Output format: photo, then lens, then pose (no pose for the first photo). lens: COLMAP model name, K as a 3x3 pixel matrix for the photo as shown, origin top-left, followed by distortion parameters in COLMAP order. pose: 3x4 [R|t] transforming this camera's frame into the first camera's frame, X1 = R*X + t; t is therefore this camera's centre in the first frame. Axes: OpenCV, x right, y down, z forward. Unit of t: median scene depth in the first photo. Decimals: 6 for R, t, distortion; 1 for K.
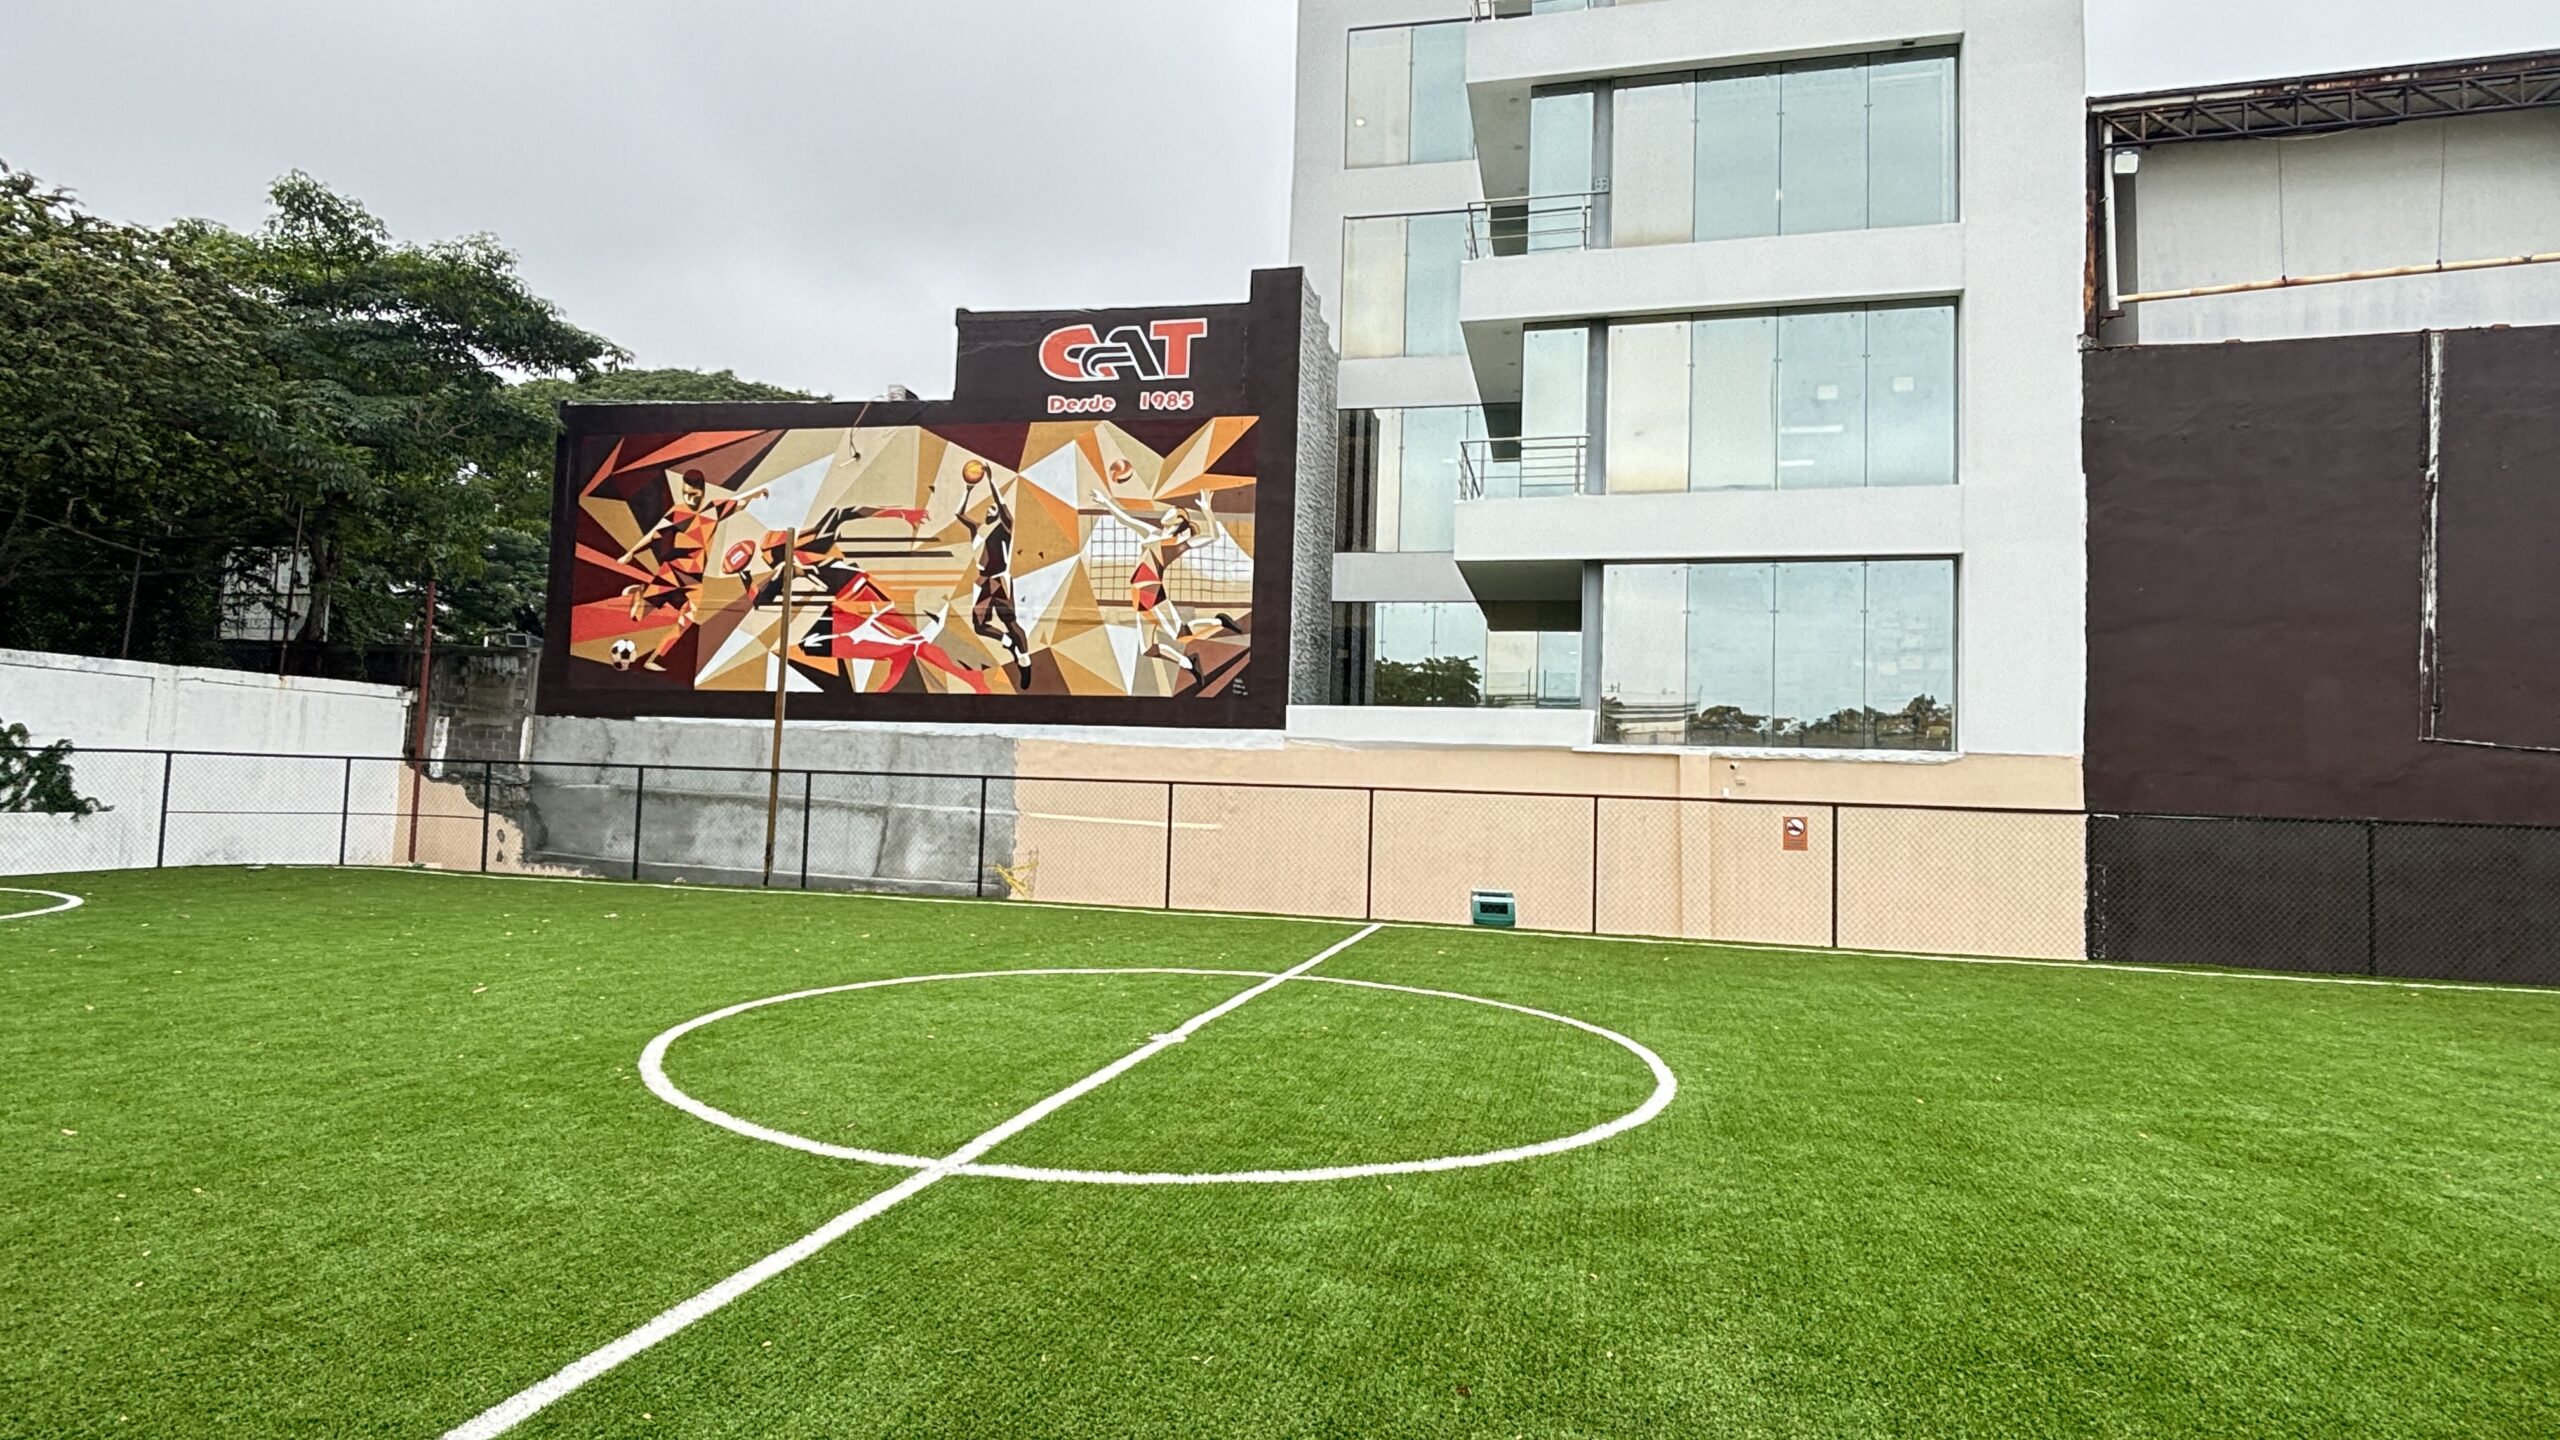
lens RADIAL K [[1333.9, 0, 1280.0], [0, 1333.9, 720.0], [0, 0, 1]] dist [0.034433, -0.000294]
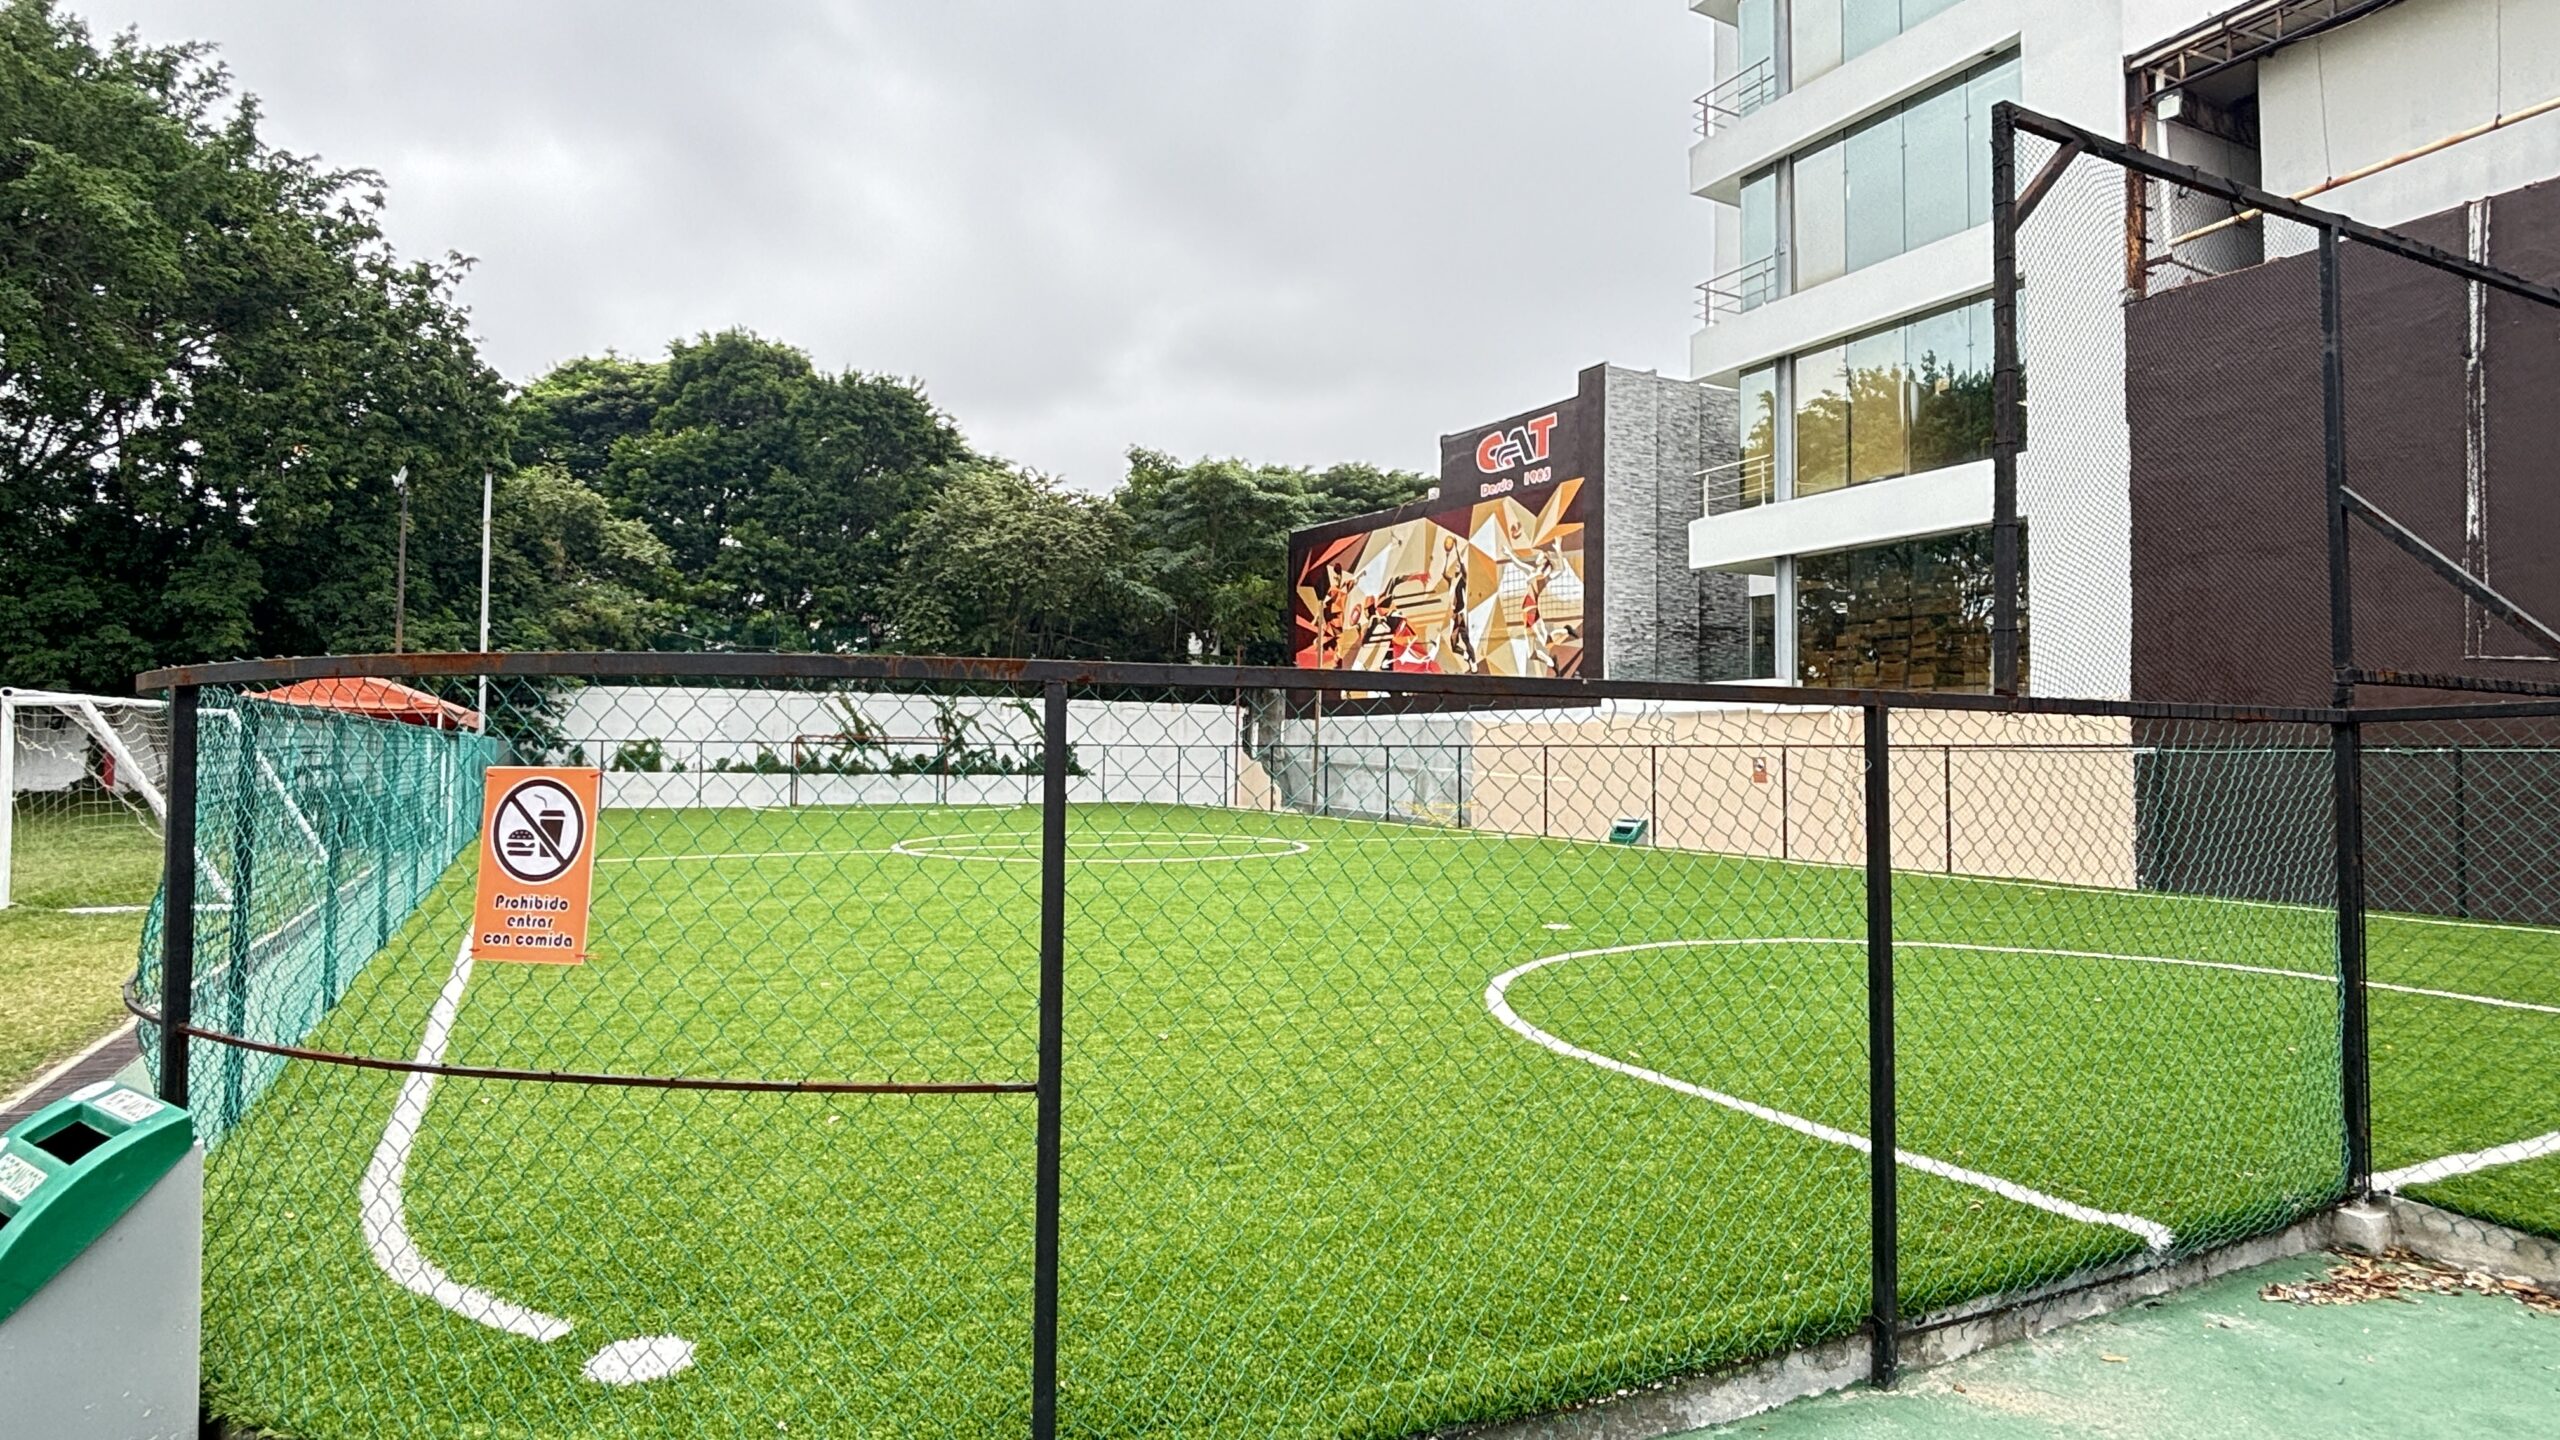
lens RADIAL K [[1333.9, 0, 1280.0], [0, 1333.9, 720.0], [0, 0, 1]] dist [0.034433, -0.000294]
pose [[0.674951, -0.042304, -0.736649, 0.740893], [0.044652, 0.998867, -0.016451, 0.026915], [0.736511, -0.021789, 0.676075, -0.149133]]
